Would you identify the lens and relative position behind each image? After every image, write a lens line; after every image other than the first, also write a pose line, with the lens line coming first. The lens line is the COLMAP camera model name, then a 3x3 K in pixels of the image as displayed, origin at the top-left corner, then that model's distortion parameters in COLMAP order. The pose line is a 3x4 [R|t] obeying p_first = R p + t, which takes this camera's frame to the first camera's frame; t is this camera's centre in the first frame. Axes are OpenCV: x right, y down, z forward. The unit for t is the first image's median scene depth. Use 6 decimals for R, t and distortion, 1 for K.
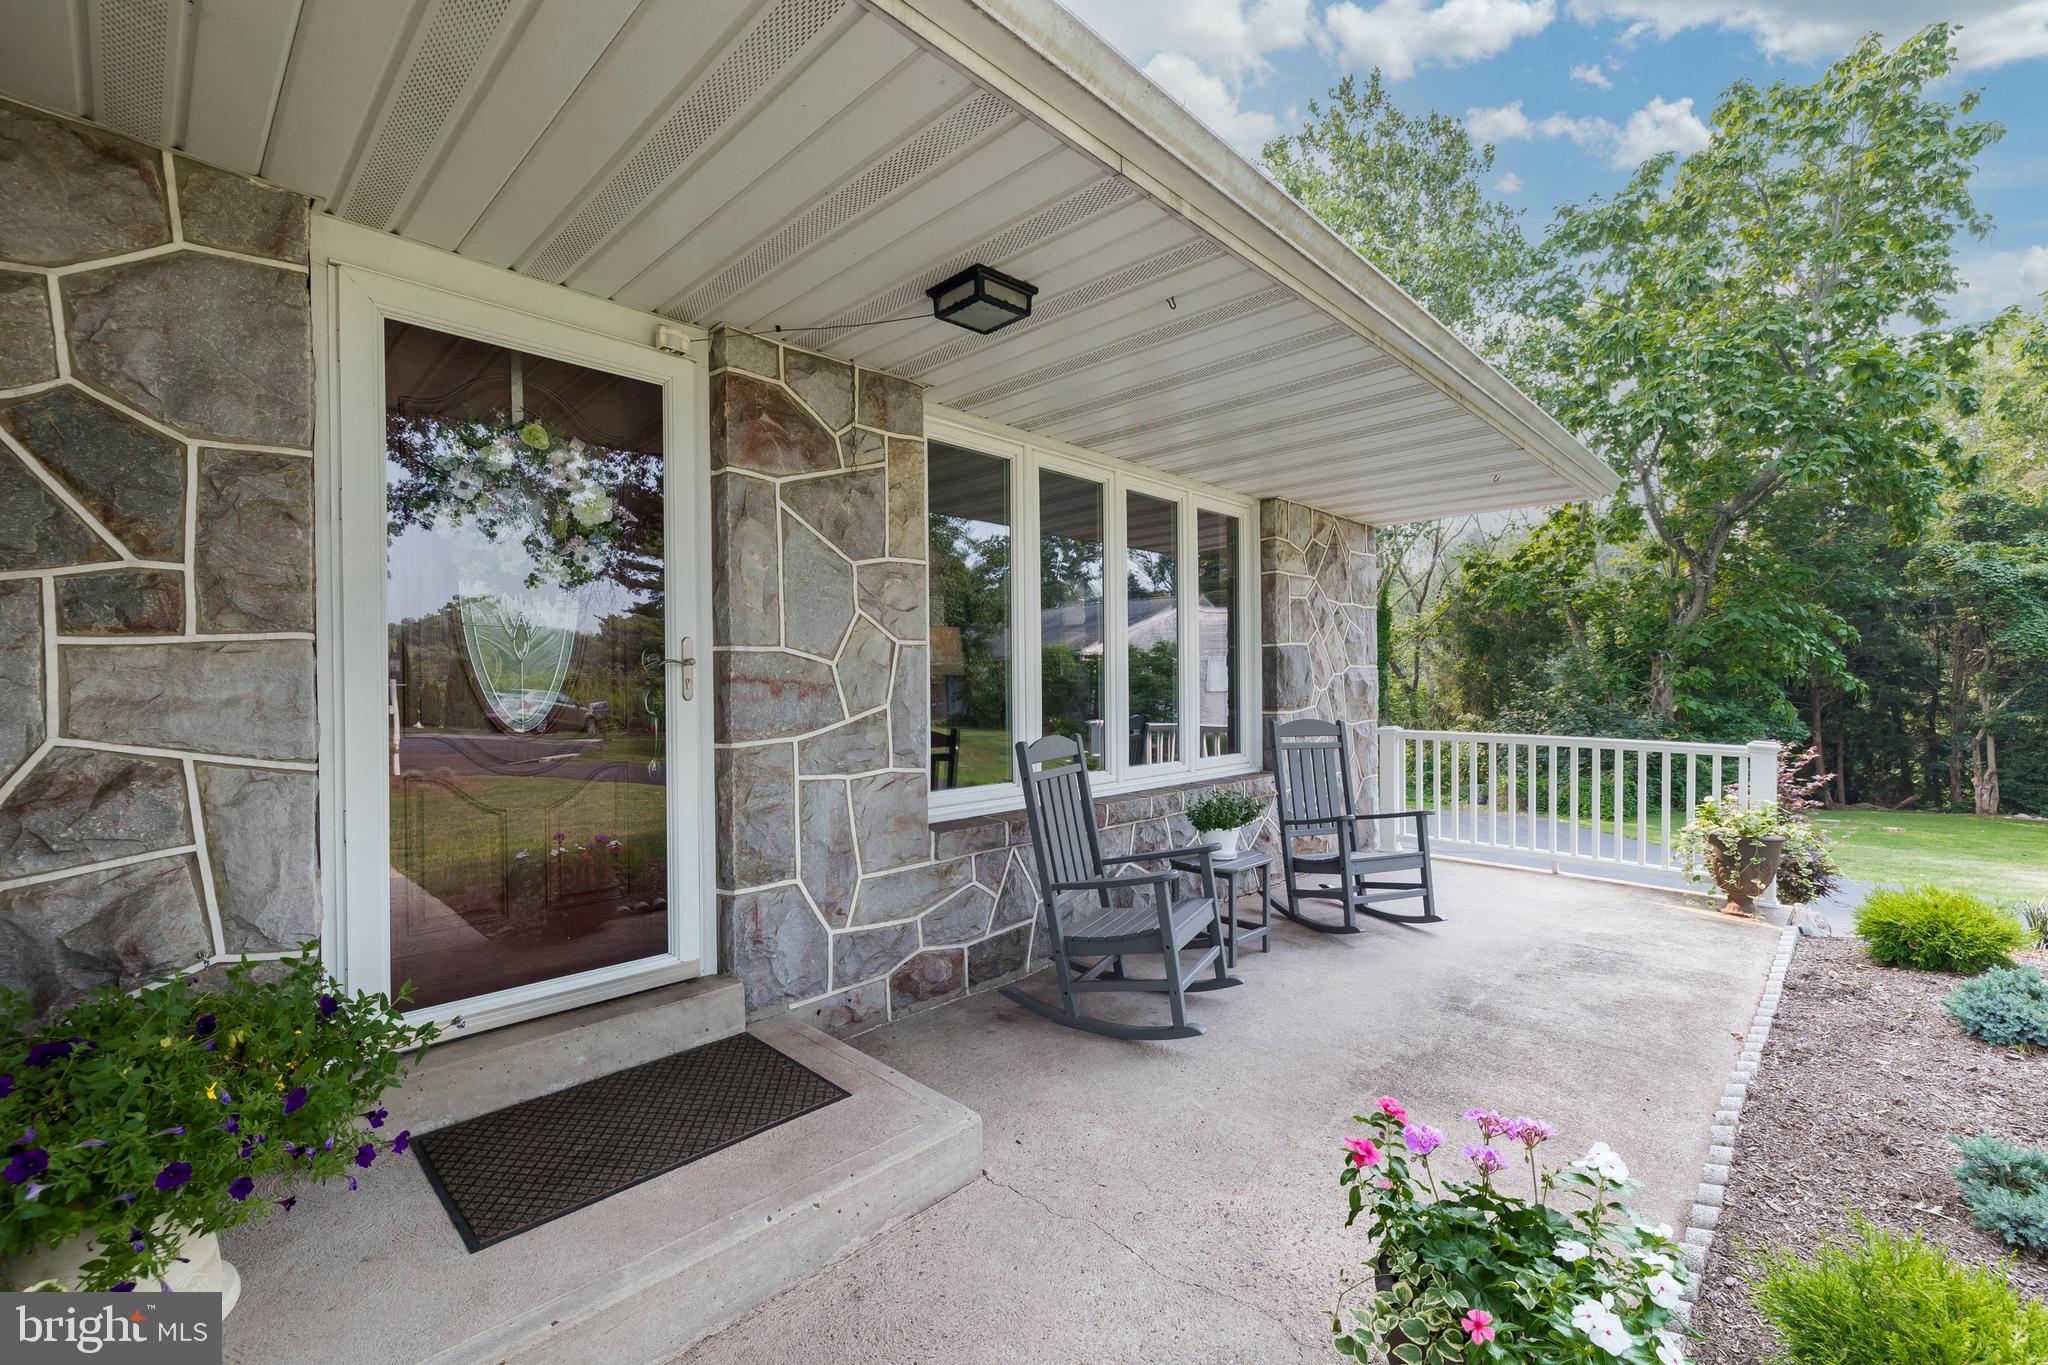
lens RADIAL K [[855.3, 0, 1024.0], [0, 855.3, 682.5], [0, 0, 1]] dist [0.002336, 0.000028]
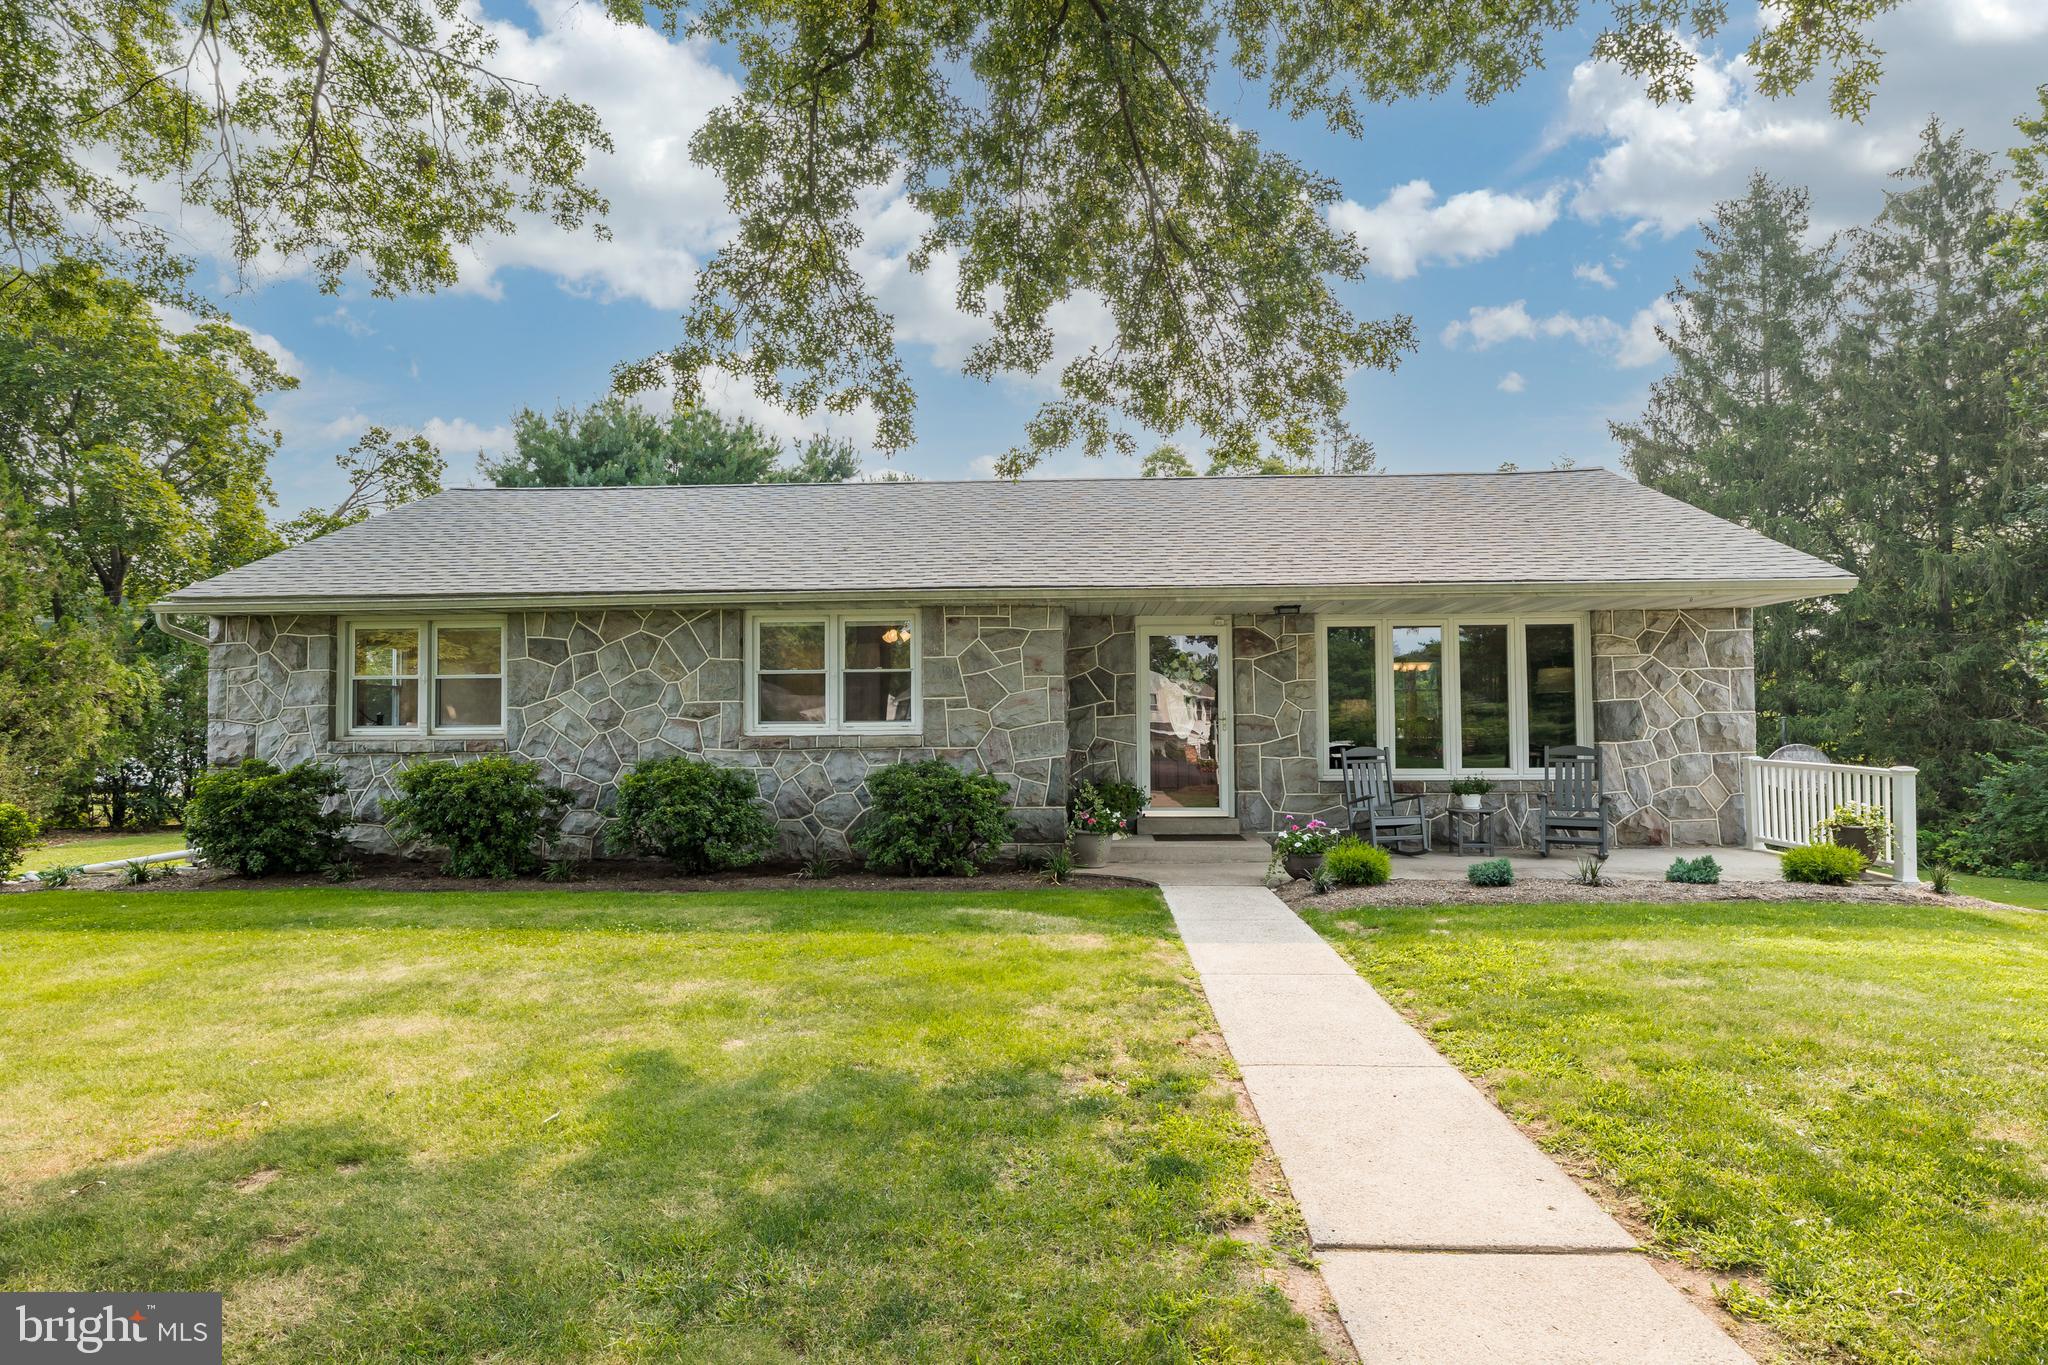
lens RADIAL K [[855.3, 0, 1024.0], [0, 855.3, 682.5], [0, 0, 1]] dist [0.002336, 0.000028]
pose [[0.670586, -0.020811, -0.741540, 1.395511], [0.001910, 0.999652, -0.026329, -0.071766], [0.741829, 0.016240, 0.670392, -1.618307]]
